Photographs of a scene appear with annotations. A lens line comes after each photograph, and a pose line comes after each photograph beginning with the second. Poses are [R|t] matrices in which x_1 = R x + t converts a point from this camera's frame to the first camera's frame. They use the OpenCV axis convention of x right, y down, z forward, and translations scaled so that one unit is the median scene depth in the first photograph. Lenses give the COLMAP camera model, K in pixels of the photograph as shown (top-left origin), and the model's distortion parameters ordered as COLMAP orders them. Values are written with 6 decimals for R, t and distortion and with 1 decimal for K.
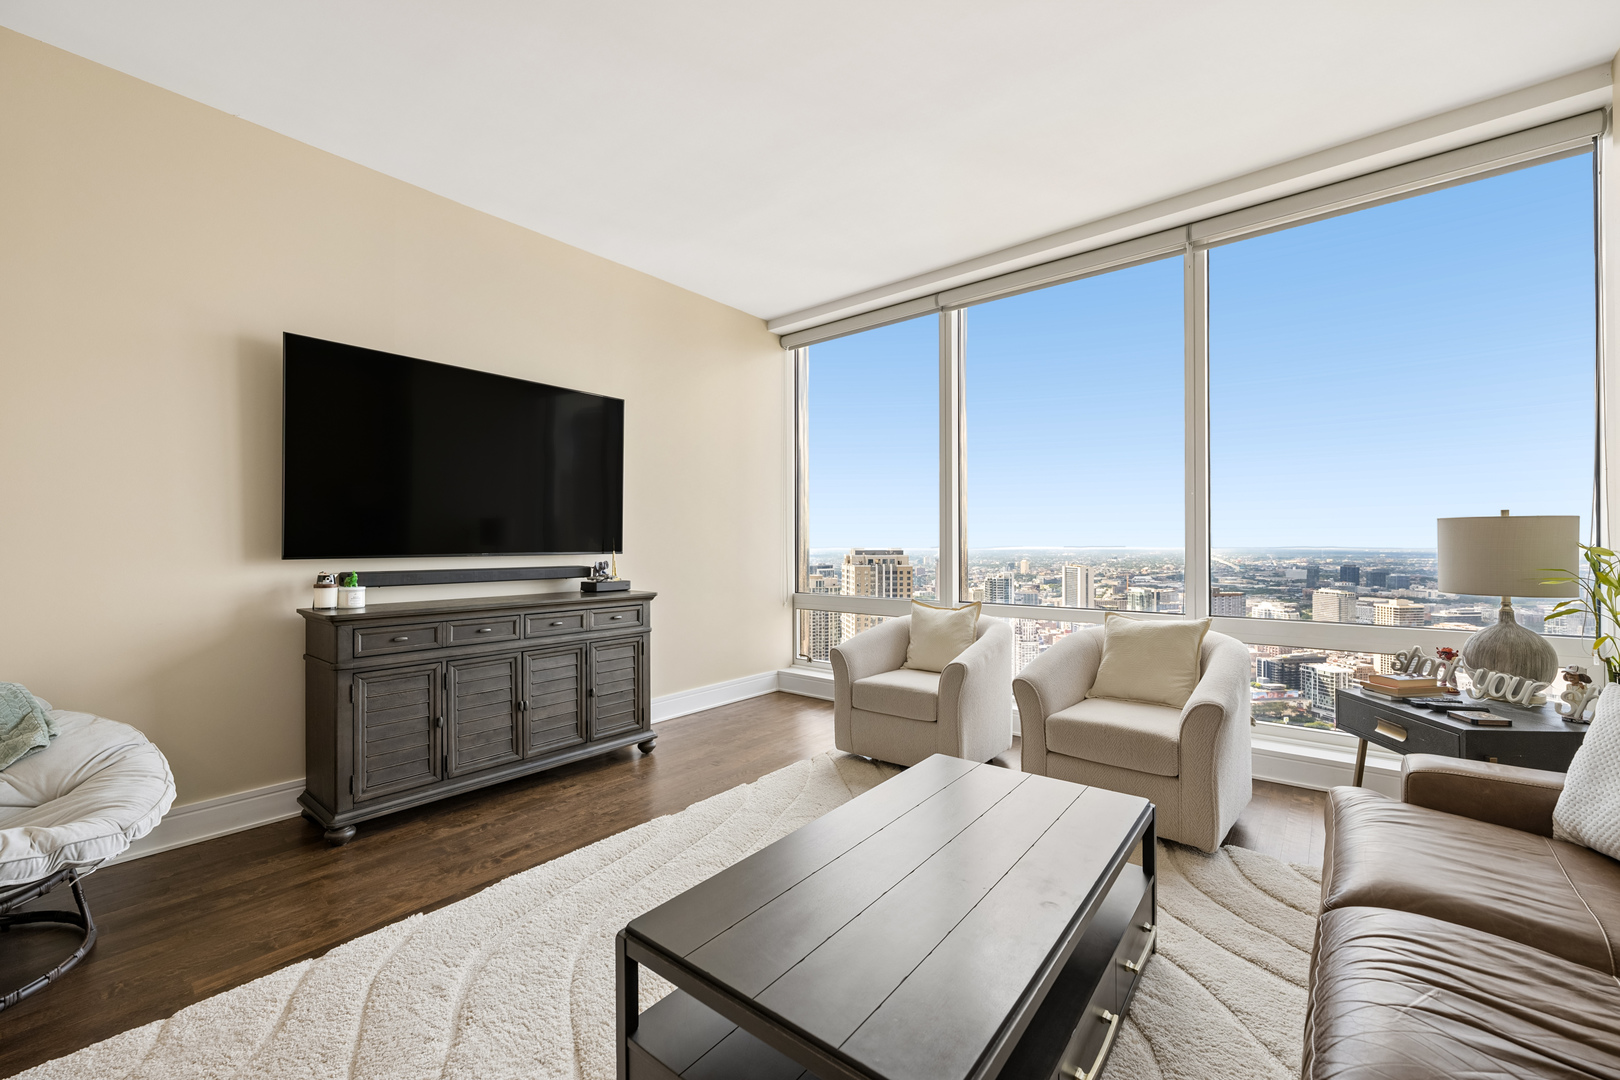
lens RADIAL K [[642.8, 0, 815.1], [0, 642.8, 555.9], [0, 0, 1]] dist [-0.000600, 0.000105]
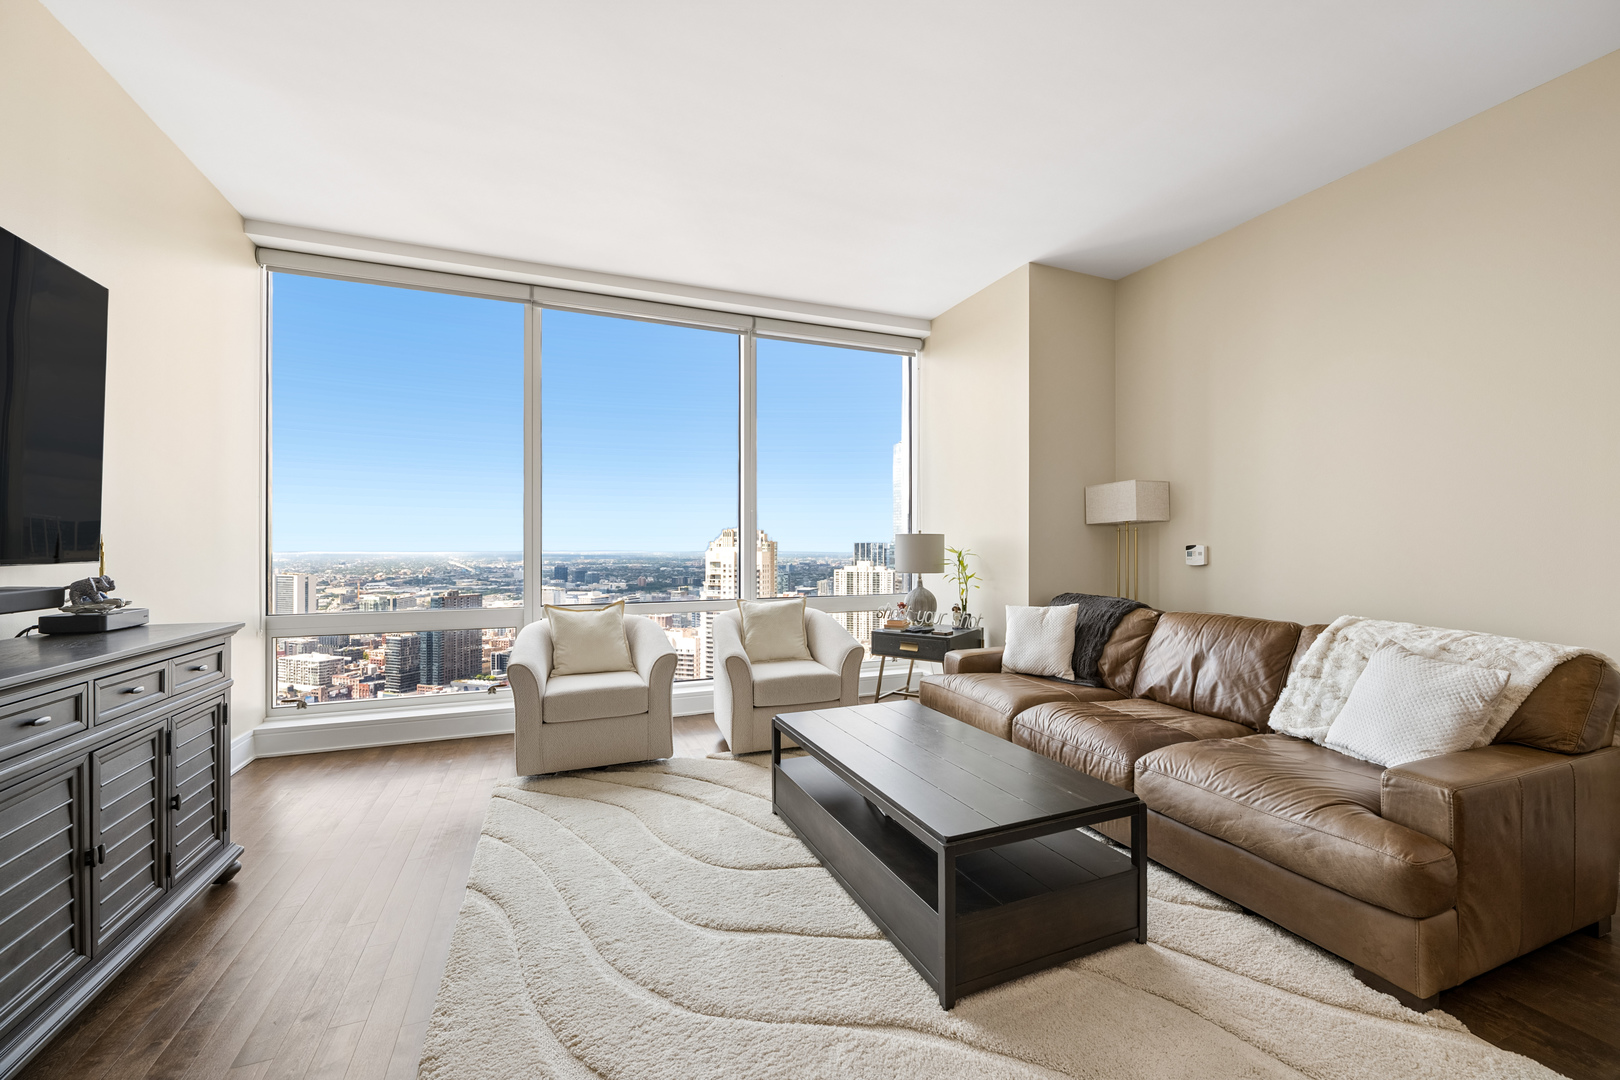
lens RADIAL K [[642.8, 0, 815.1], [0, 642.8, 555.9], [0, 0, 1]] dist [-0.000600, 0.000105]
pose [[0.479541, -0.009480, 0.877468, -0.529640], [0.014709, 0.999888, 0.002765, -0.001200], [-0.877396, 0.011581, 0.479627, 0.201849]]
